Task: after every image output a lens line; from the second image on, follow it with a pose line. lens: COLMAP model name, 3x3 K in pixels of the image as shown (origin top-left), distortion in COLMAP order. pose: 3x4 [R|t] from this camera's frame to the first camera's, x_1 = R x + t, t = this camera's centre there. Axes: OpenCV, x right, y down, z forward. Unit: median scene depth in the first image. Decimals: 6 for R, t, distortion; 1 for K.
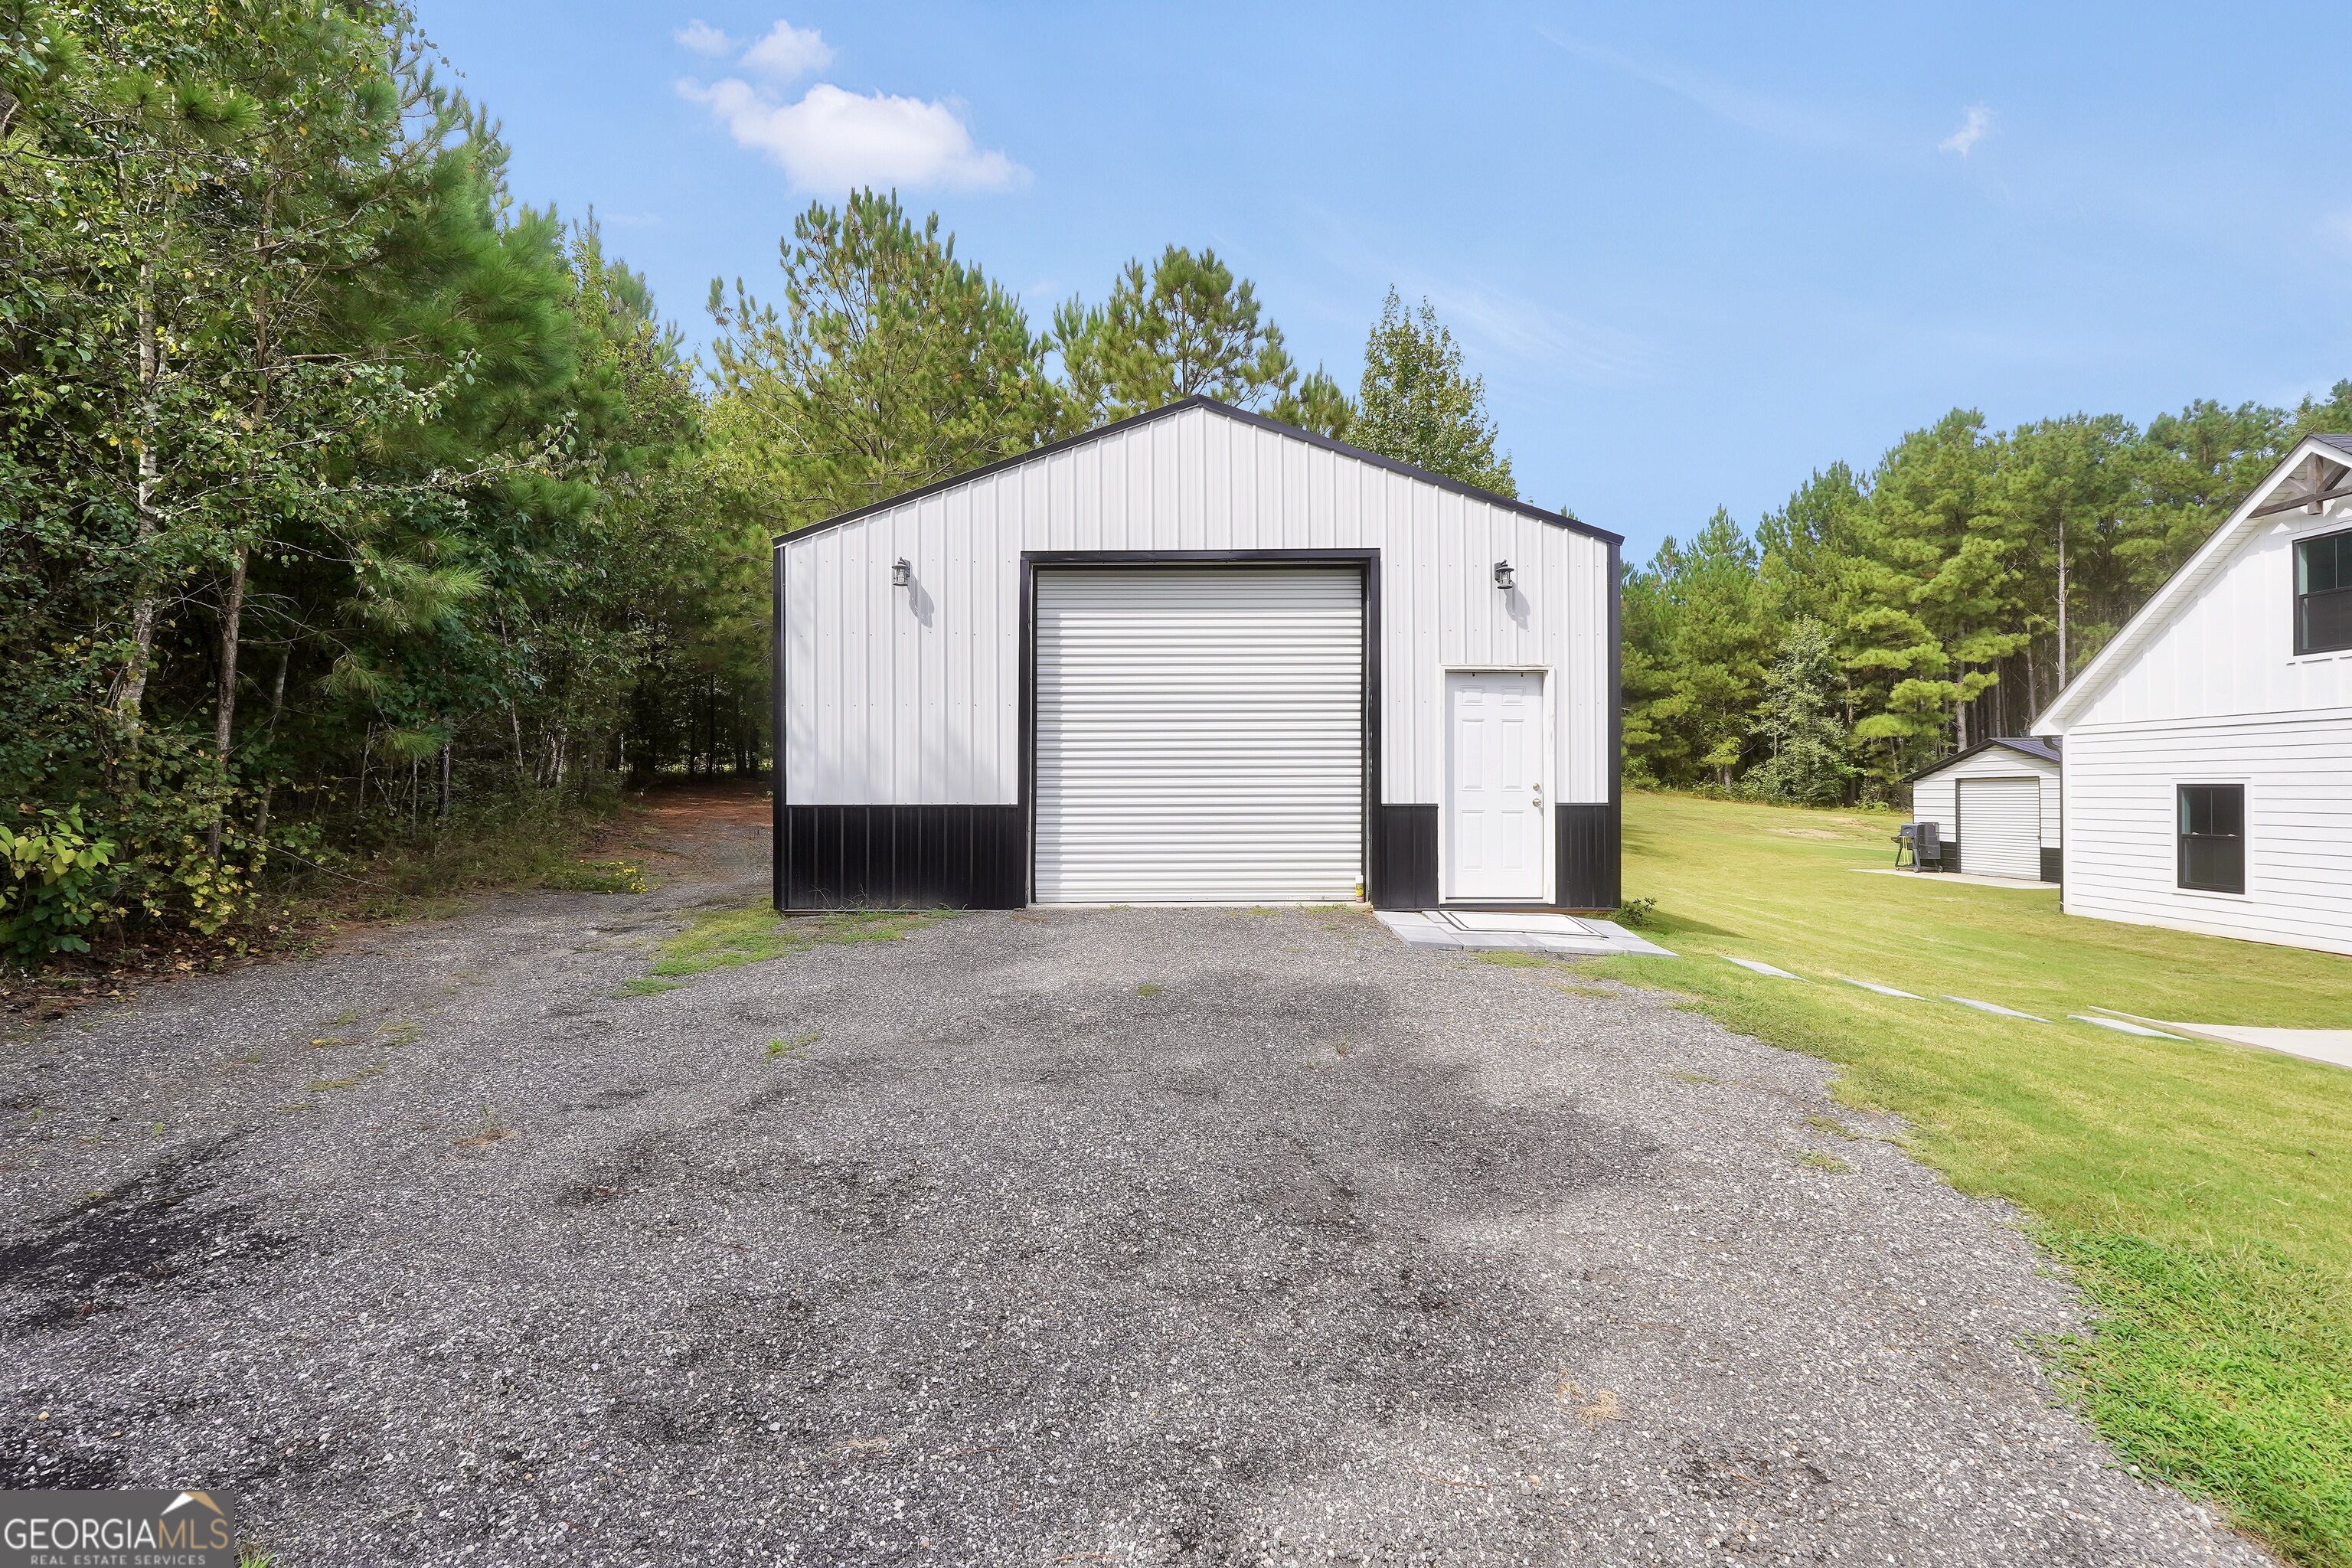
lens RADIAL K [[990.7, 0, 1149.2], [0, 990.7, 788.6], [0, 0, 1]] dist [-0.012143, 0.000734]
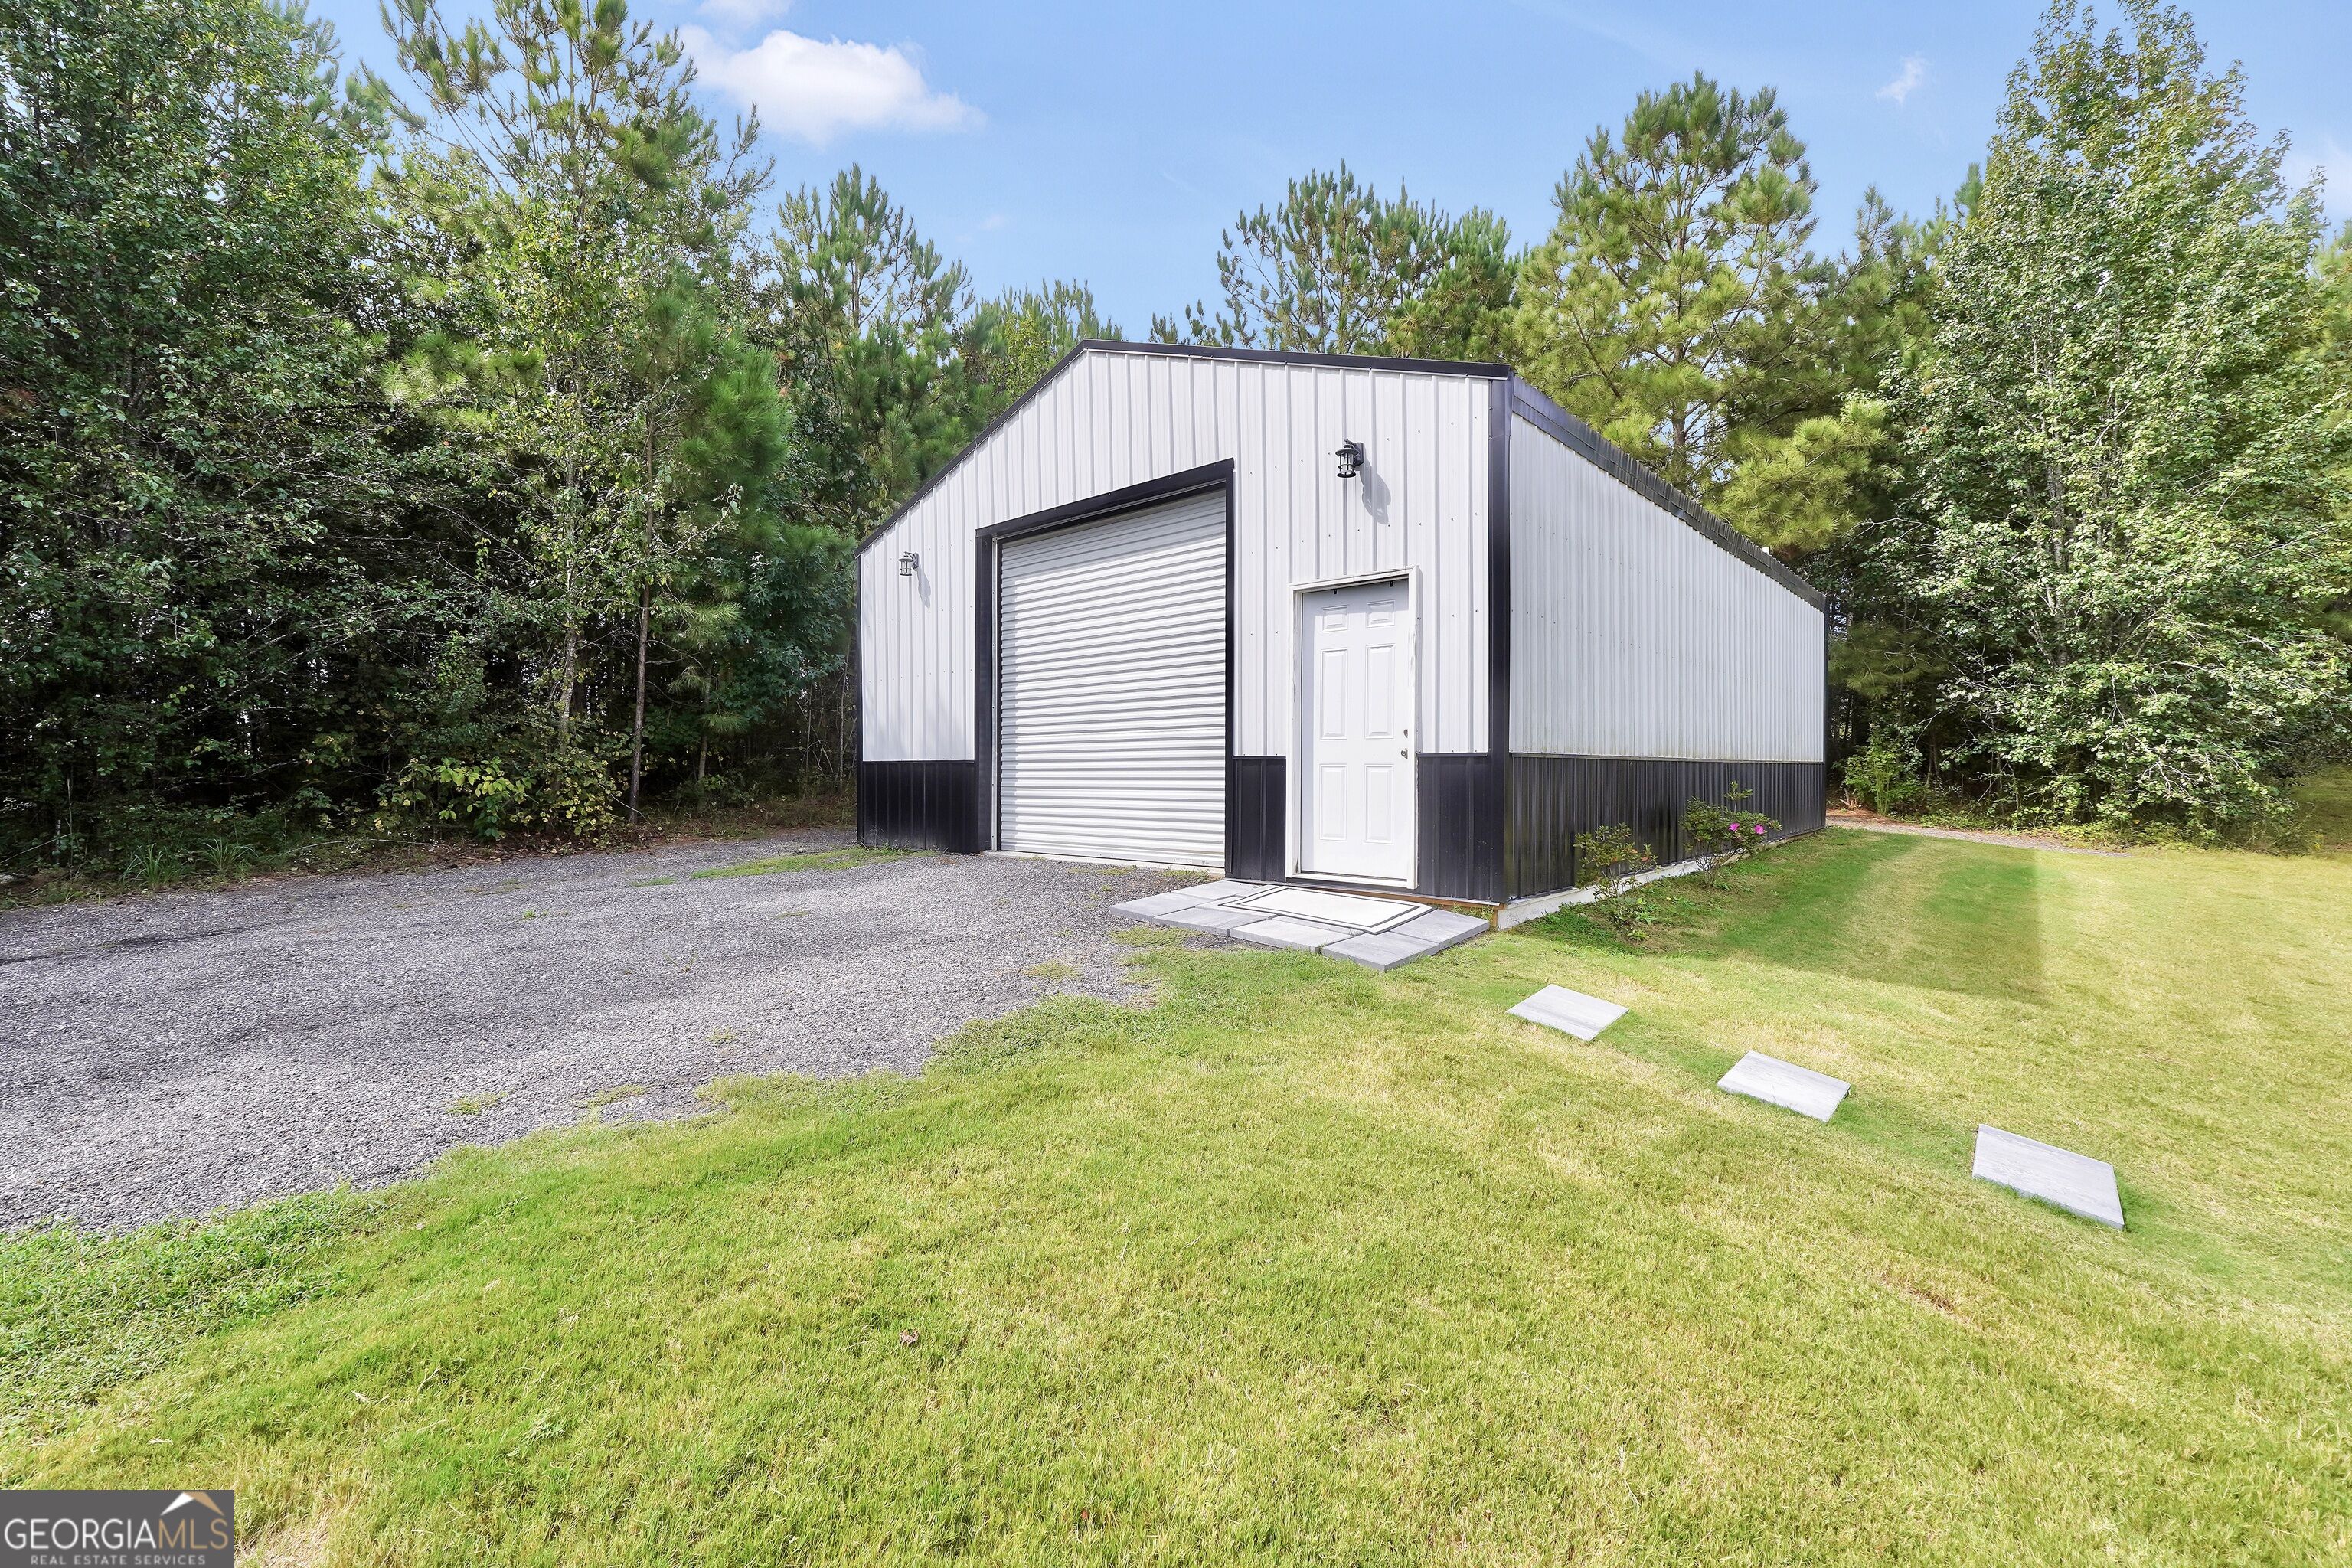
lens RADIAL K [[990.7, 0, 1149.2], [0, 990.7, 788.6], [0, 0, 1]] dist [-0.012143, 0.000734]
pose [[0.736601, 0.012557, -0.676211, 0.759791], [0.002479, 0.999771, 0.021265, 0.024984], [0.676323, -0.017340, 0.736401, 0.315328]]
